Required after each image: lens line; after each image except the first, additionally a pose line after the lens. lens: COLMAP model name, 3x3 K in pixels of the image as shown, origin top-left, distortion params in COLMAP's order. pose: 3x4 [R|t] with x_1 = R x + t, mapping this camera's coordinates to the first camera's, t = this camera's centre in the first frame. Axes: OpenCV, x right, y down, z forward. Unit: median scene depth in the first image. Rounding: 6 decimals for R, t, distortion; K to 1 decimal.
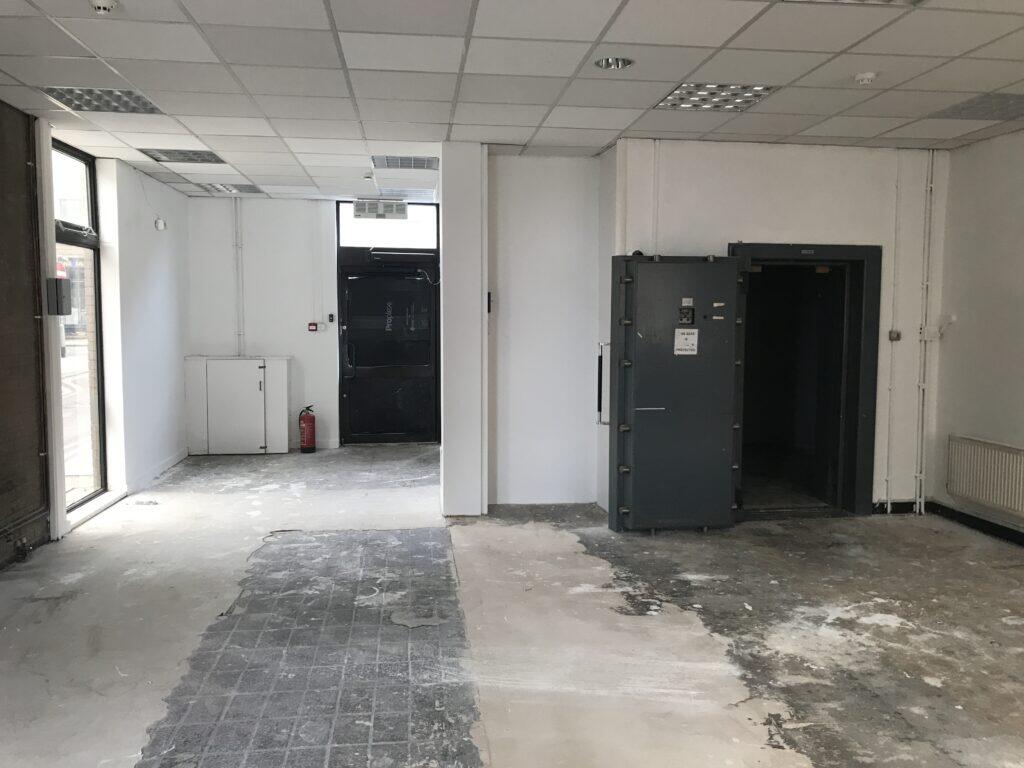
lens RADIAL K [[830.2, 0, 510.6], [0, 830.2, 367.8], [0, 0, 1]] dist [-0.003630, 0.002108]
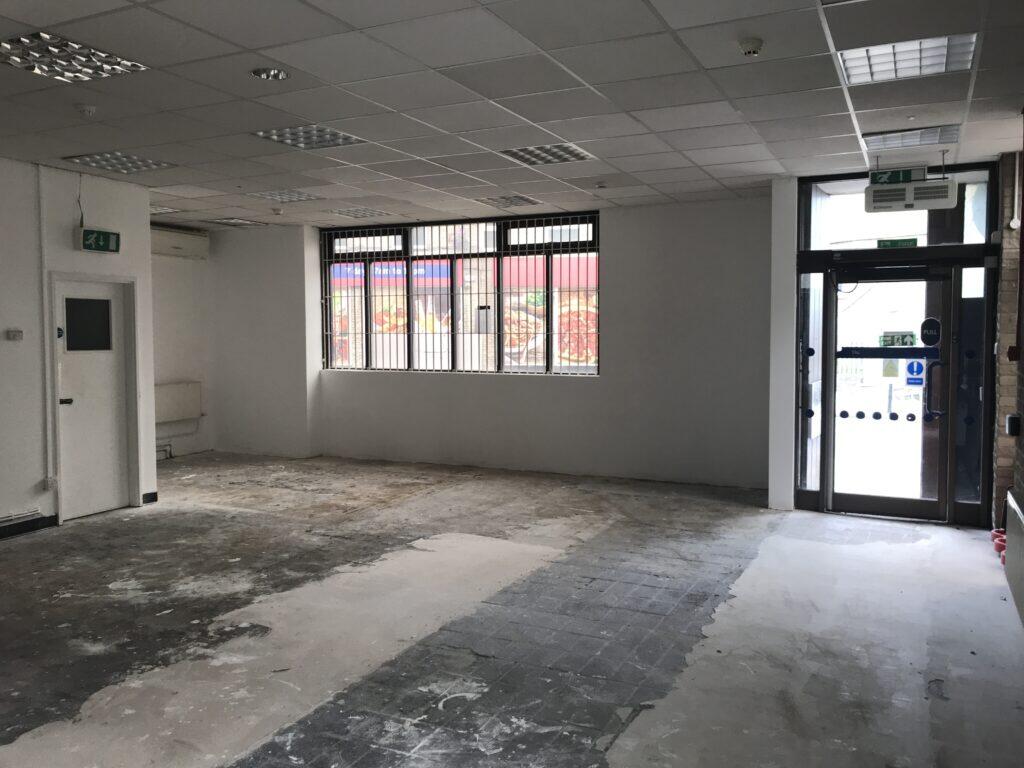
lens RADIAL K [[830.2, 0, 510.6], [0, 830.2, 367.8], [0, 0, 1]] dist [-0.003630, 0.002108]
pose [[-0.837672, -0.029953, 0.545352, -0.638551], [0.034109, 0.993677, 0.106969, -0.109885], [-0.545108, 0.108206, -0.831354, 1.634356]]
